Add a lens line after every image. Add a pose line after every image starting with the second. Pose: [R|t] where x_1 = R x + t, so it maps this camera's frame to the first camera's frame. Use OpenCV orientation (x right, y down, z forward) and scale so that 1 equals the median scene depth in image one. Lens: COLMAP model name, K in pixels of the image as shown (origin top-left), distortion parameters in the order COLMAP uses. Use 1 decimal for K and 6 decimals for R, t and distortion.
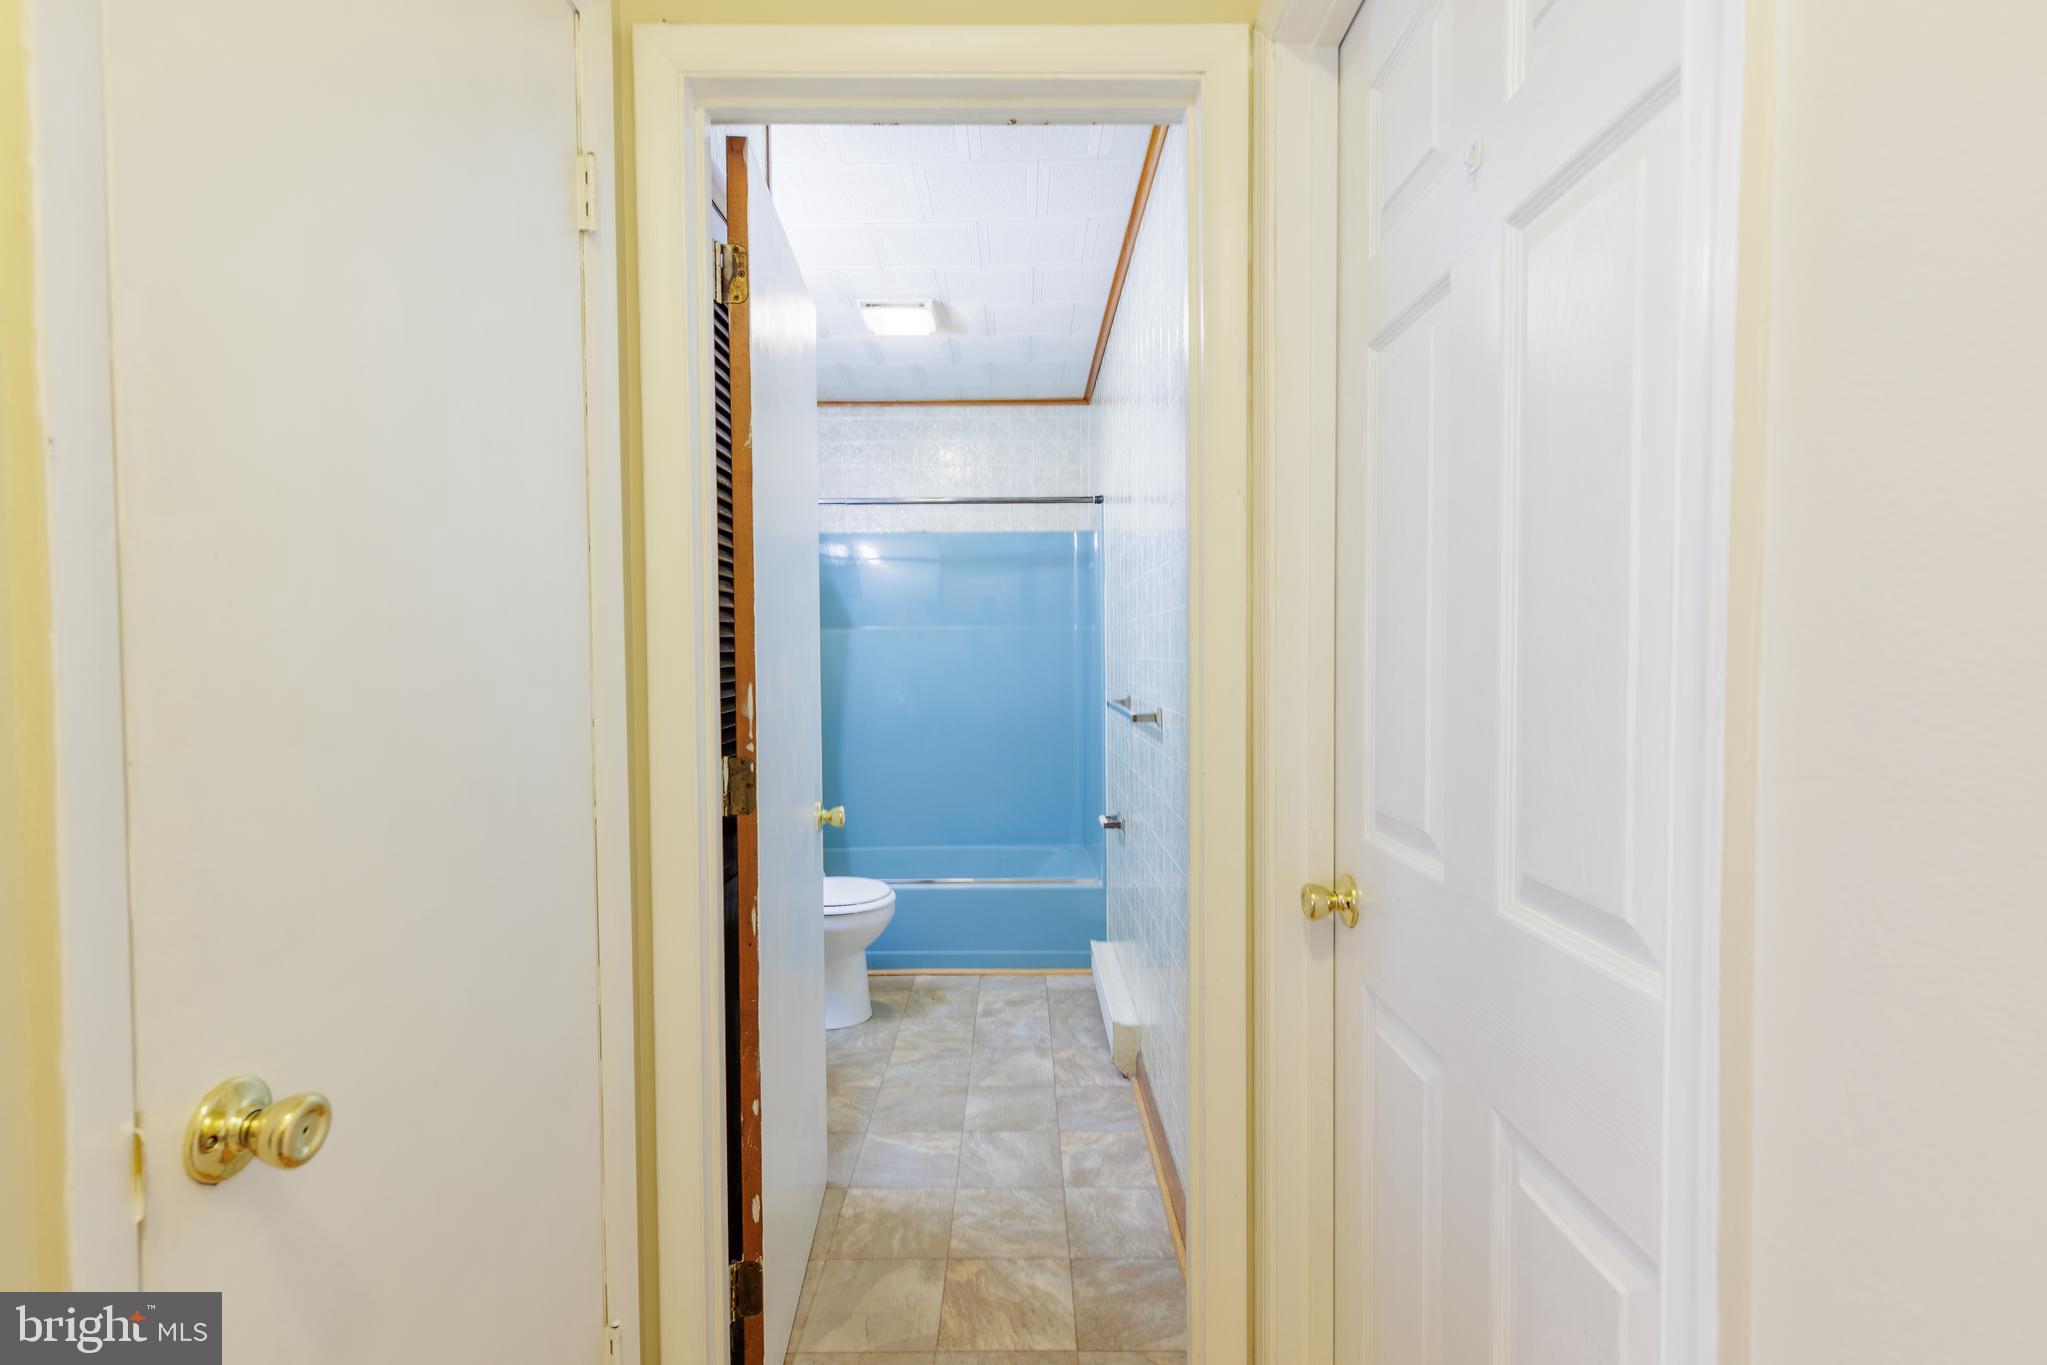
lens RADIAL K [[936.5, 0, 1027.3], [0, 936.5, 679.7], [0, 0, 1]] dist [0.015461, -0.007521]
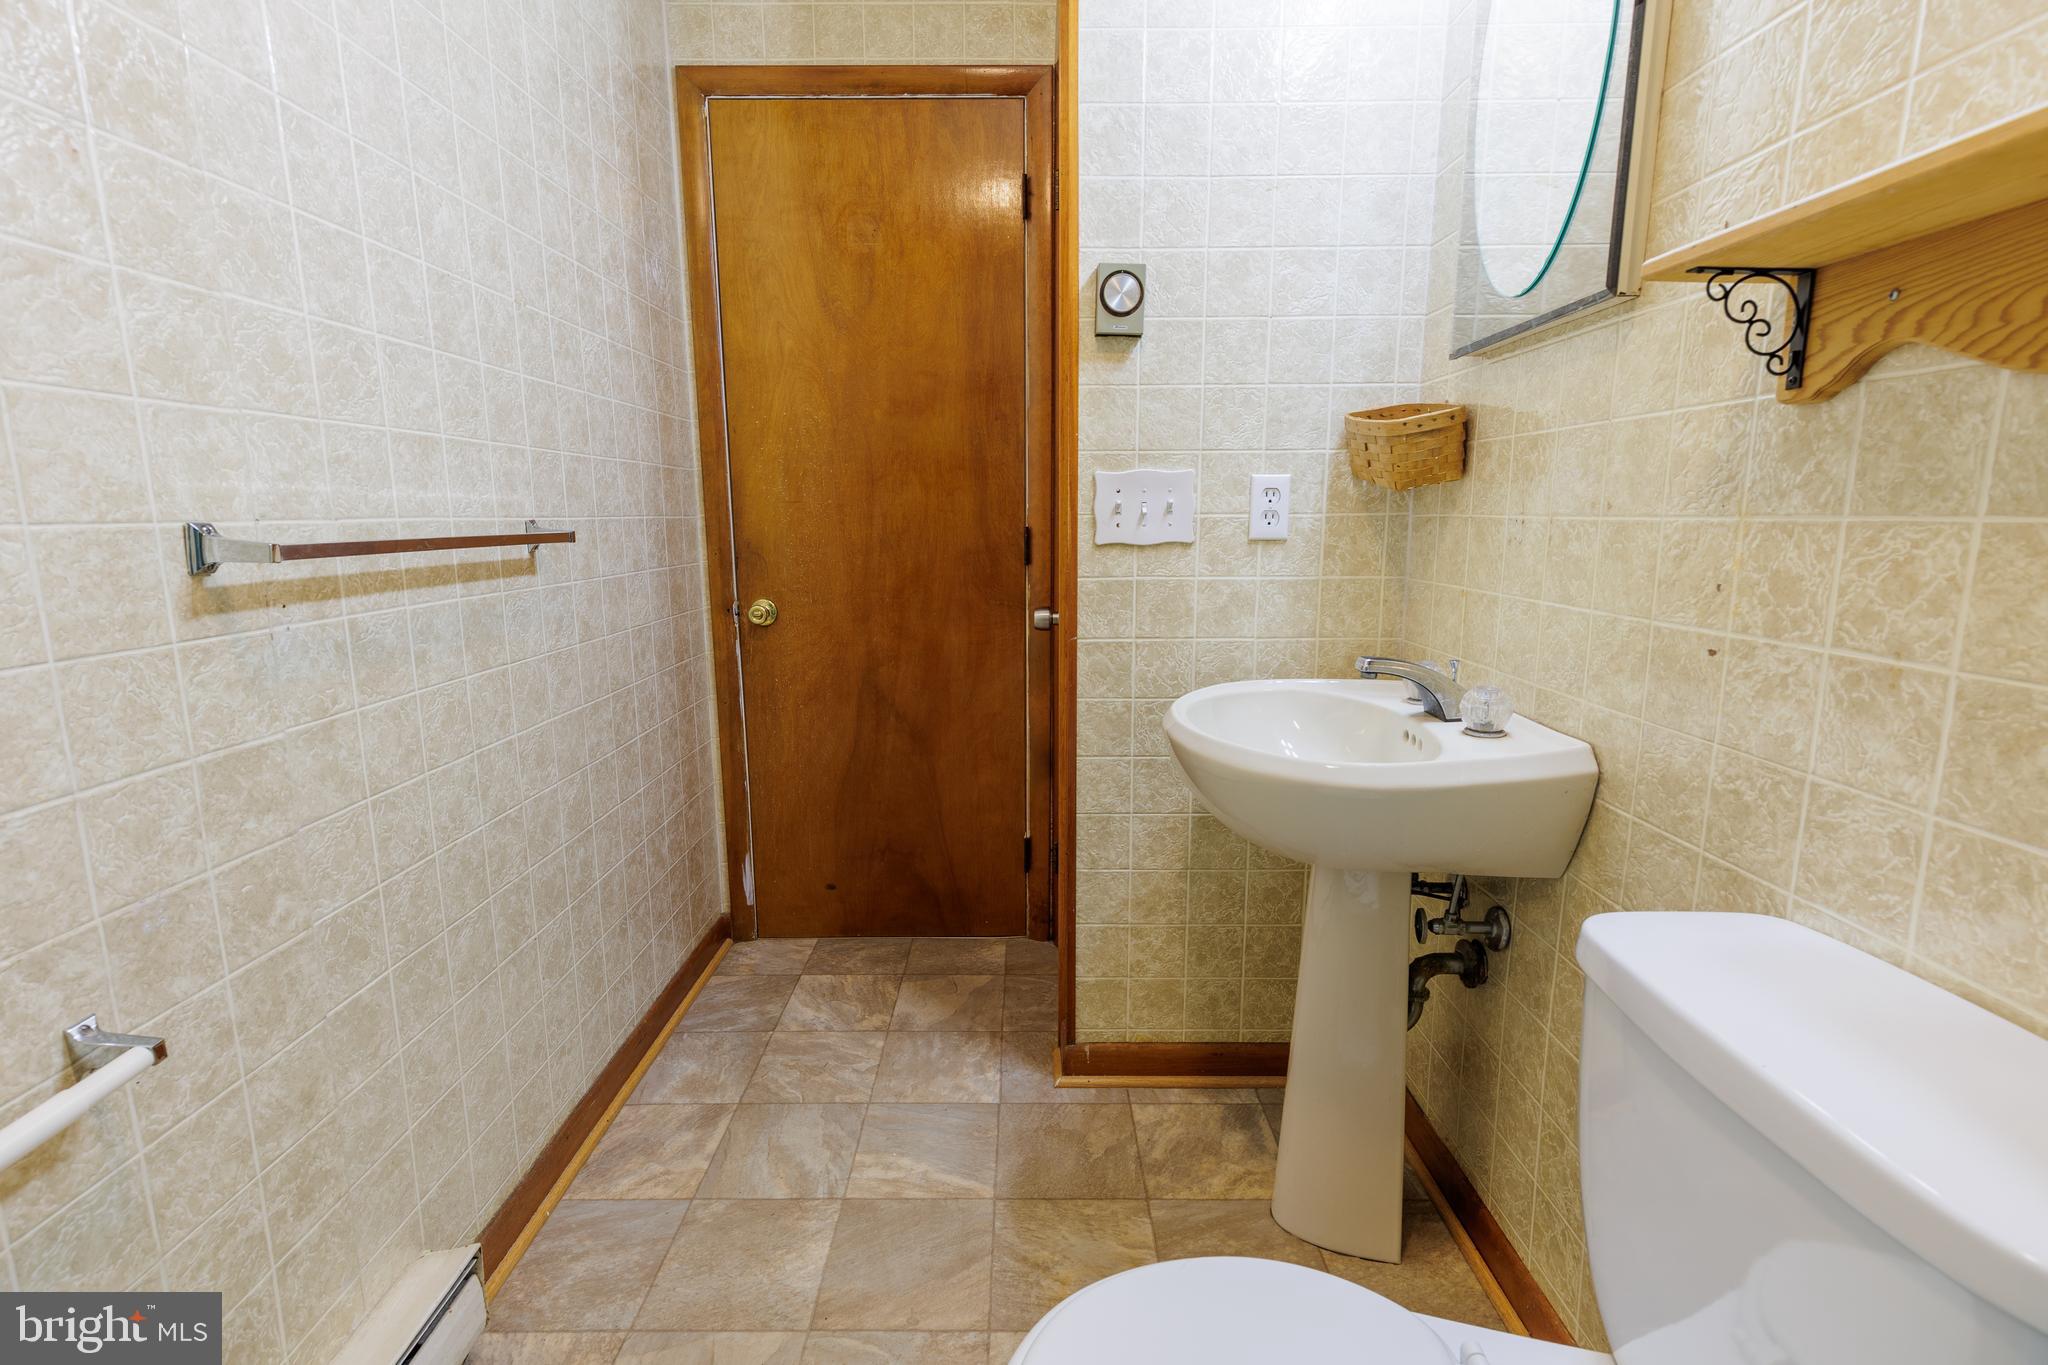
lens RADIAL K [[937.0, 0, 1027.8], [0, 937.0, 679.7], [0, 0, 1]] dist [0.015461, -0.007521]
pose [[-0.999952, 0.005784, 0.007878, -0.231557], [0.007291, 0.978278, 0.207167, 0.005329], [-0.006509, 0.207215, -0.978274, 1.786627]]
